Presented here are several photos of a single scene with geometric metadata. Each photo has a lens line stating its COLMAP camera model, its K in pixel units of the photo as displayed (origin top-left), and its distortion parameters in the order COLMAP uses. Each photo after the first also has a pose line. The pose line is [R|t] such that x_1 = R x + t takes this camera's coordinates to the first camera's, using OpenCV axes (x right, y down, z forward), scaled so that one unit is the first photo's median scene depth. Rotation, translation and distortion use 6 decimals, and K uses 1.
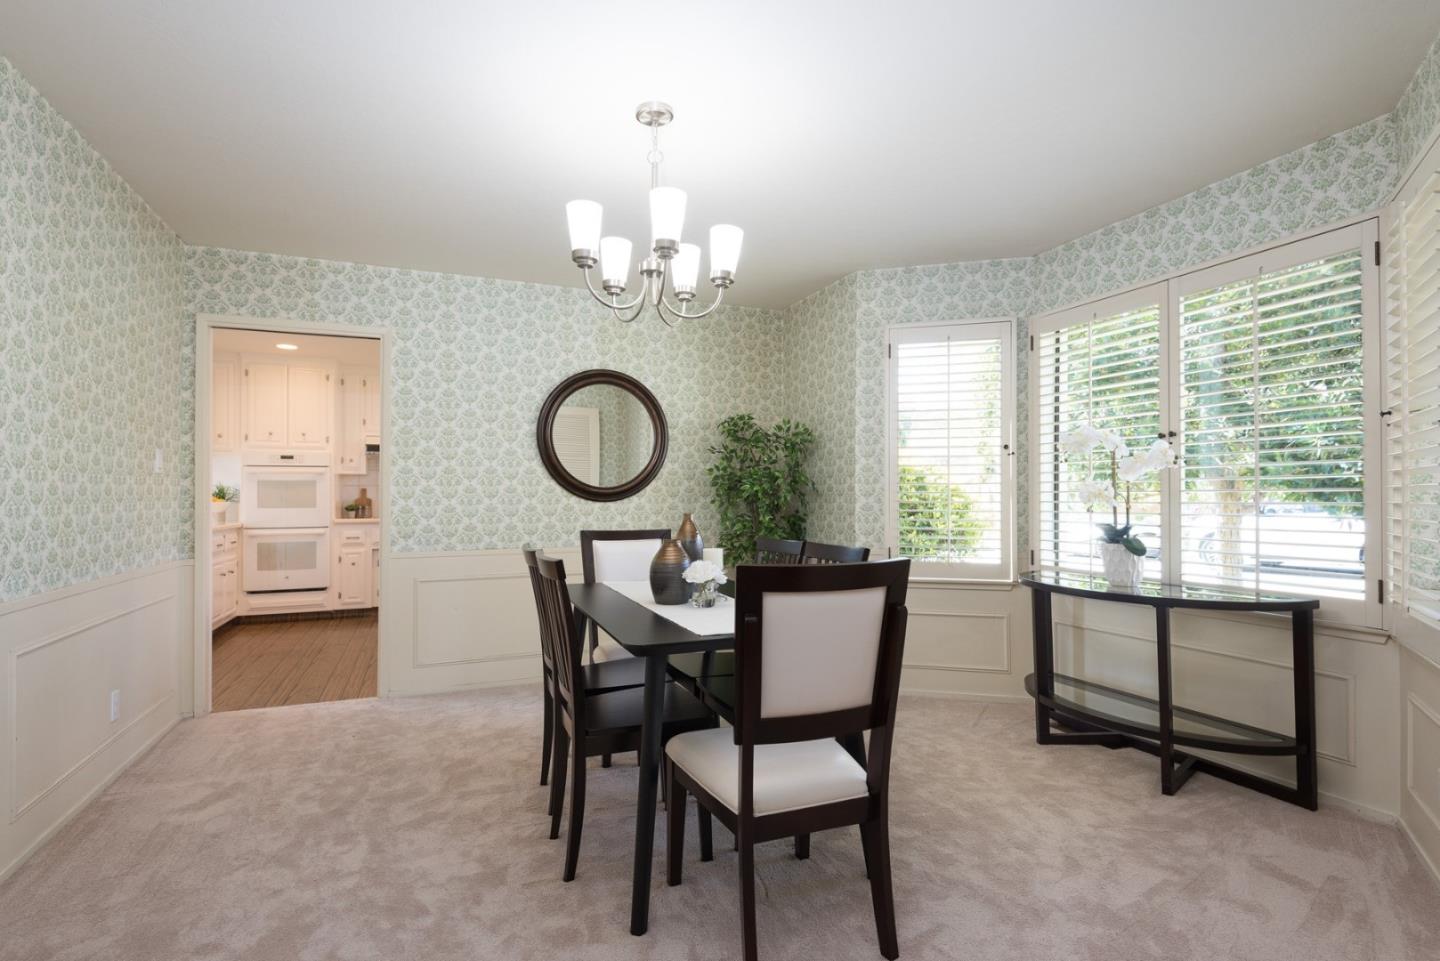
lens RADIAL K [[712.9, 0, 725.8], [0, 712.9, 487.4], [0, 0, 1]] dist [0.015174, -0.011990]
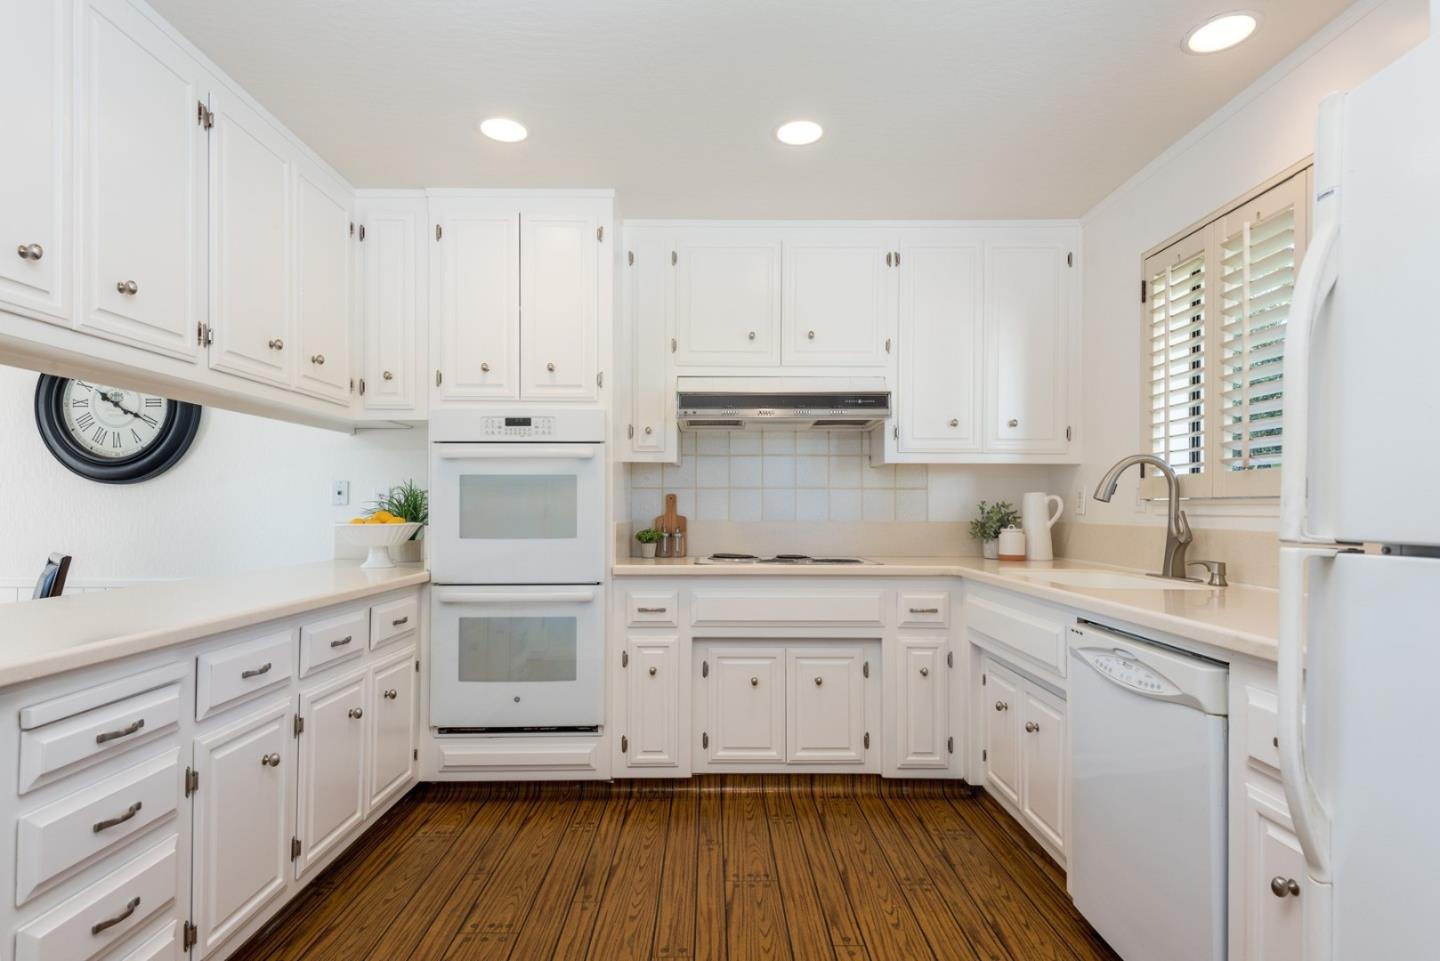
lens RADIAL K [[820.2, 0, 716.0], [0, 820.2, 485.6], [0, 0, 1]] dist [0.034891, -0.016860]
pose [[0.922879, -0.009108, -0.384982, -0.557792], [0.003464, 0.999876, -0.015352, 0.008442], [0.385074, 0.012834, 0.922796, 1.055463]]
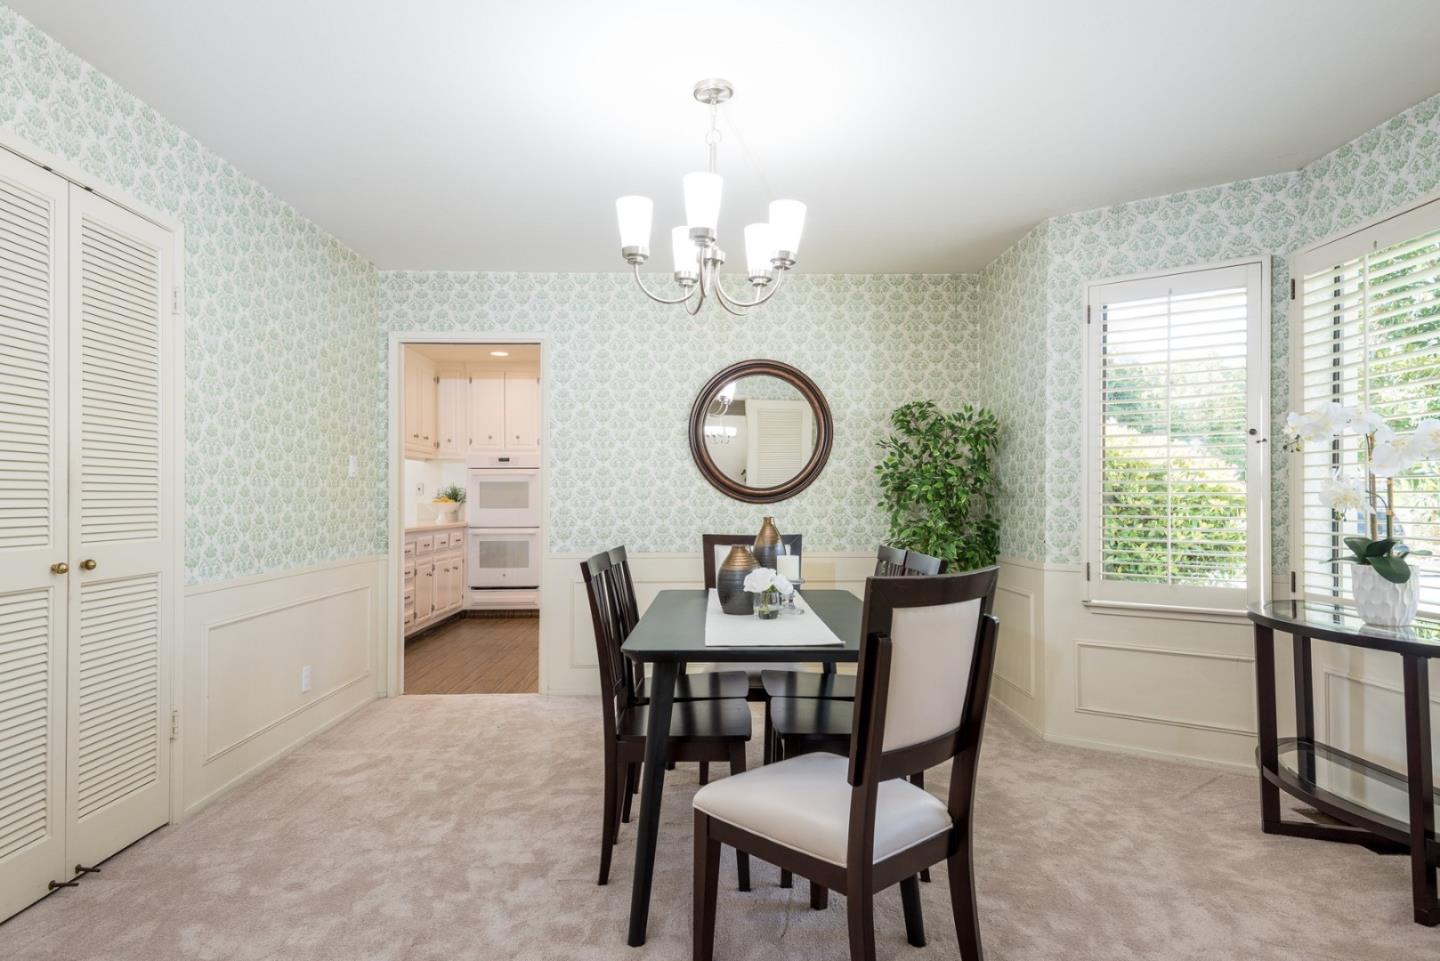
lens RADIAL K [[820.2, 0, 713.8], [0, 820.2, 488.7], [0, 0, 1]] dist [0.034891, -0.016860]
pose [[0.933542, -0.003039, -0.358455, 0.178092], [0.003975, 0.999990, 0.001876, -0.001456], [0.358446, -0.003176, 0.933545, -0.008069]]
